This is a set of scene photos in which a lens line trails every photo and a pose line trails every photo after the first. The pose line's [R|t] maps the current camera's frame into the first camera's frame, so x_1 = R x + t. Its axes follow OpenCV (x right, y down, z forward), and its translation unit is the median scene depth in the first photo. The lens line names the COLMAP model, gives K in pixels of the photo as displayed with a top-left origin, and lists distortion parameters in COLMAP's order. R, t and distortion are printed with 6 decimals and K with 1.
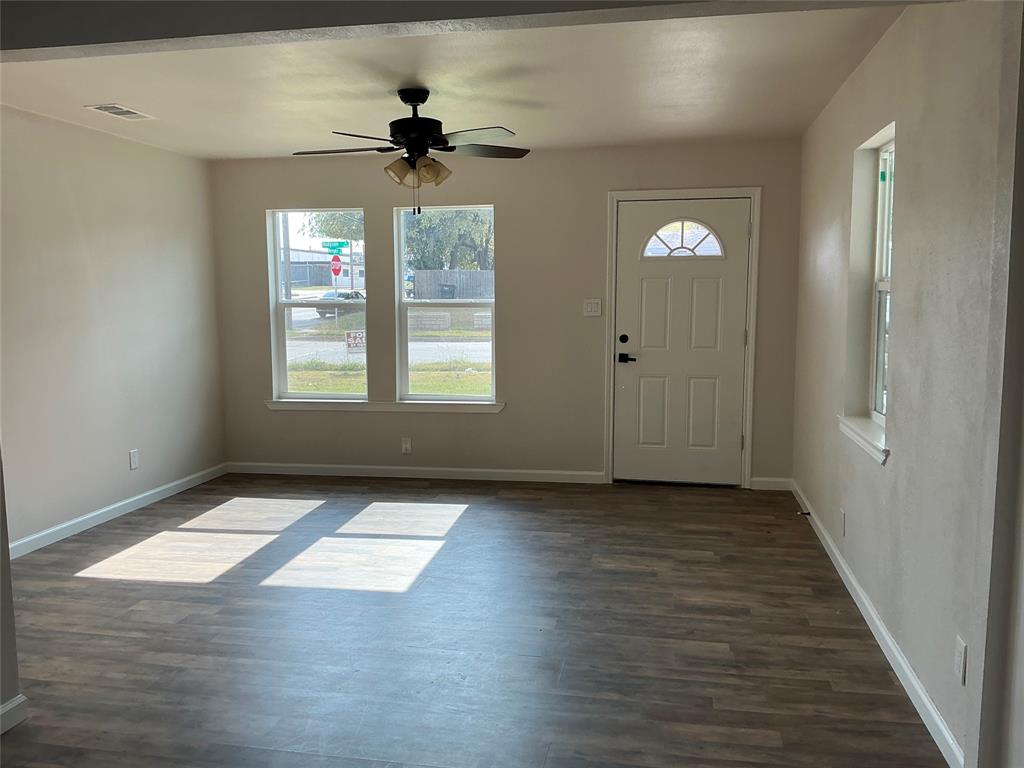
lens RADIAL K [[845.1, 0, 512.0], [0, 845.1, 384.0], [0, 0, 1]] dist [0.118459, -0.244918]
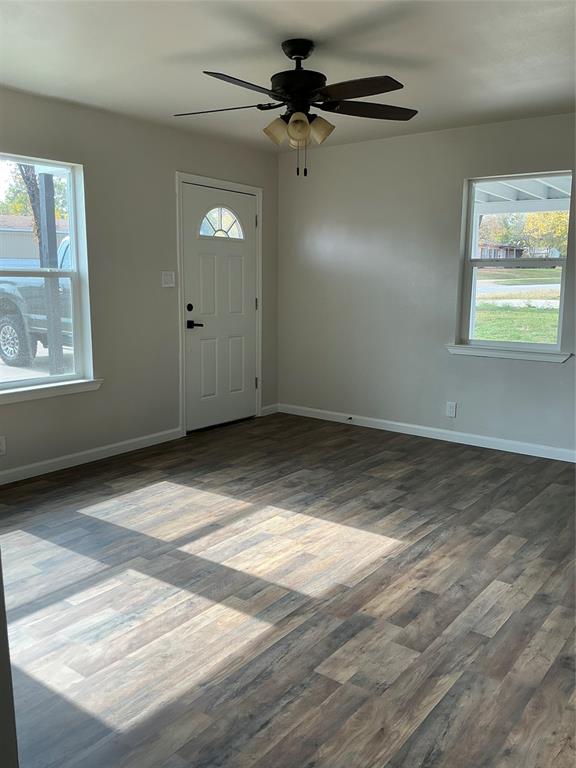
lens RADIAL K [[633.8, 0, 288.0], [0, 633.8, 384.0], [0, 0, 1]] dist [0.118459, -0.244918]
pose [[0.459627, -0.137525, 0.877399, -0.719064], [0.088445, 0.990115, 0.108860, -0.041680], [-0.883697, 0.027567, 0.467247, 0.613747]]
